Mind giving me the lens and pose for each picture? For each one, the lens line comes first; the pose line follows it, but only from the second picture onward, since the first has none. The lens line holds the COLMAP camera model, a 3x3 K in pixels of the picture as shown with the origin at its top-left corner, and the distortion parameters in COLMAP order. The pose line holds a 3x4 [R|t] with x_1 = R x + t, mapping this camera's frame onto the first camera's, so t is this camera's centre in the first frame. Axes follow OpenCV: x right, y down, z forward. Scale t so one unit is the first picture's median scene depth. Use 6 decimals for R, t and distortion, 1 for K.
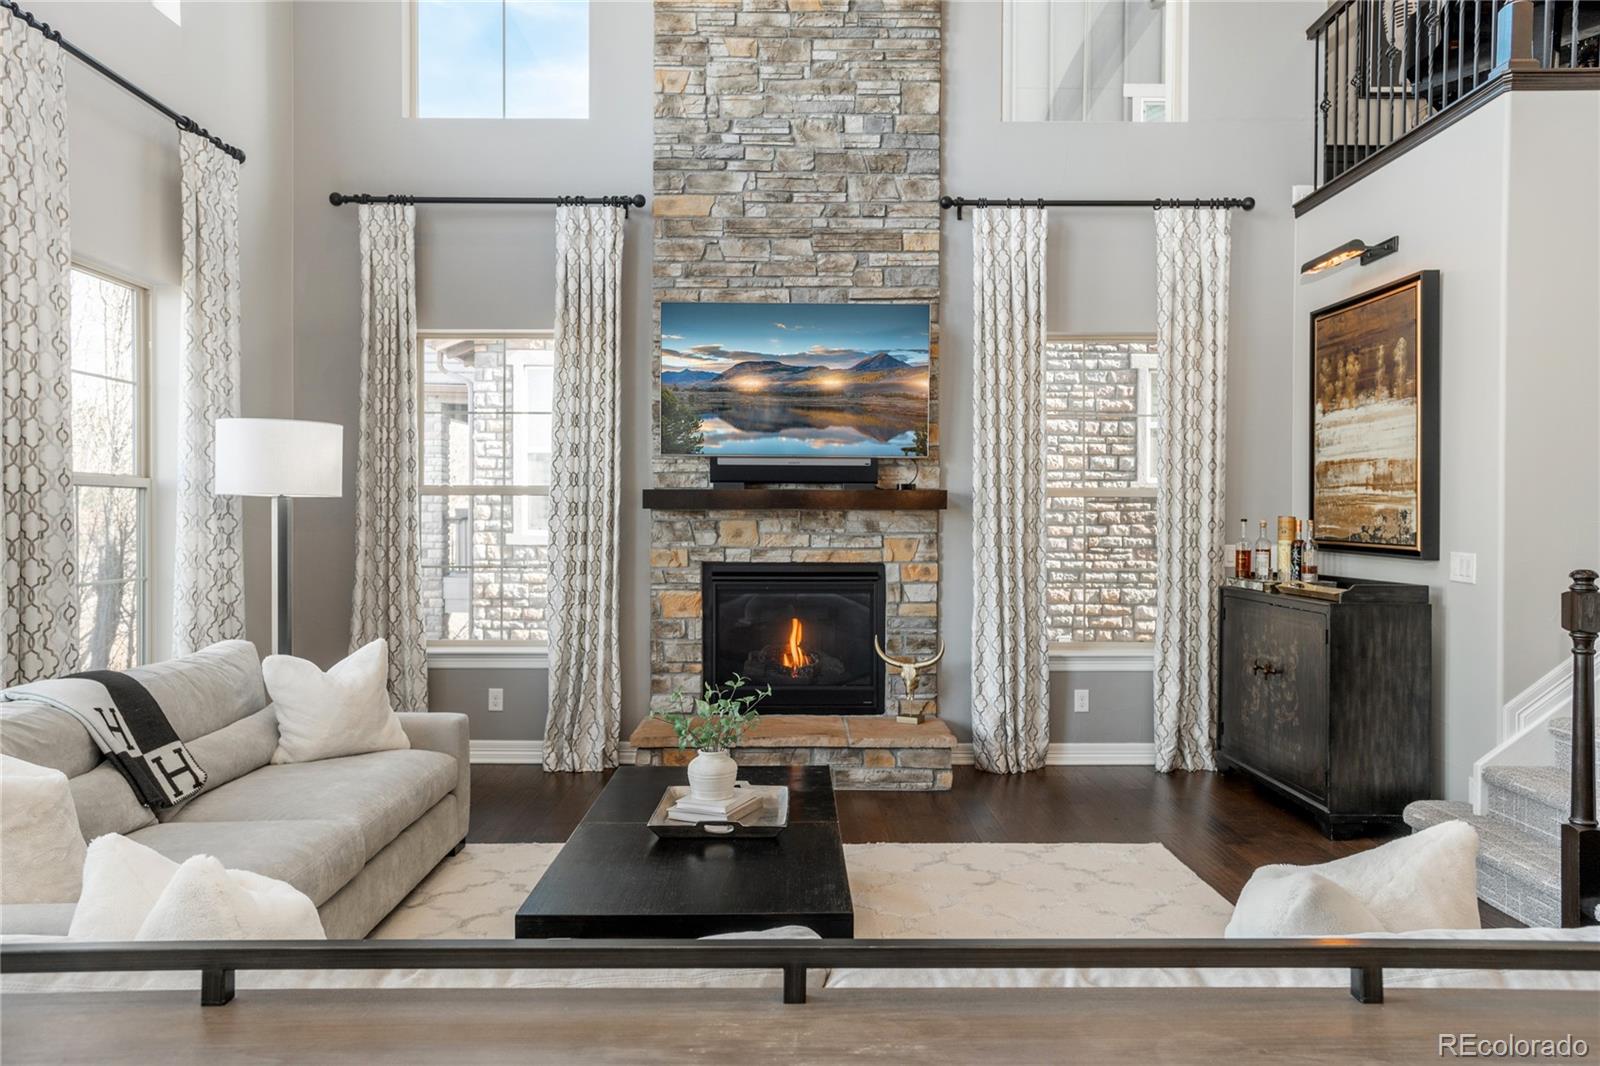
lens RADIAL K [[1121.3, 0, 799.3], [0, 1121.3, 530.9], [0, 0, 1]] dist [-0.011971, 0.000379]
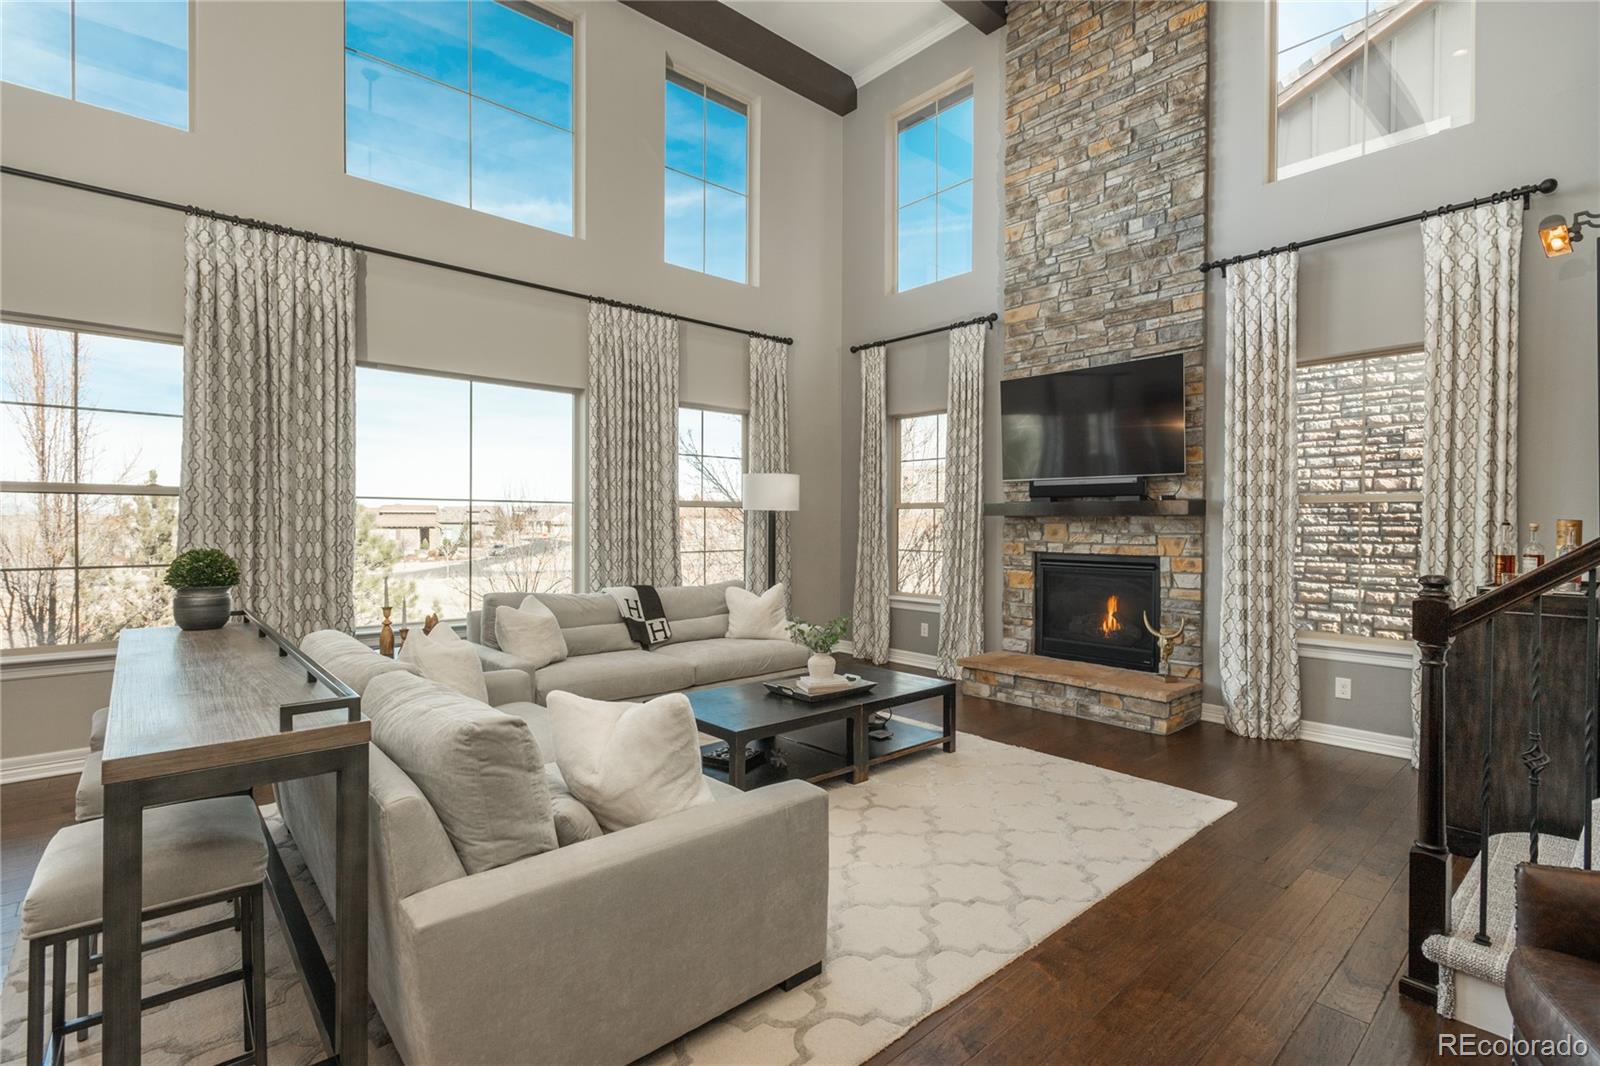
lens RADIAL K [[757.9, 0, 800.2], [0, 757.9, 530.5], [0, 0, 1]] dist [0.001025, -0.000451]
pose [[0.655801, 0.007571, -0.754896, 0.470379], [-0.011305, 0.999936, 0.000207, 0.003065], [0.754849, 0.008399, 0.655845, 0.112132]]
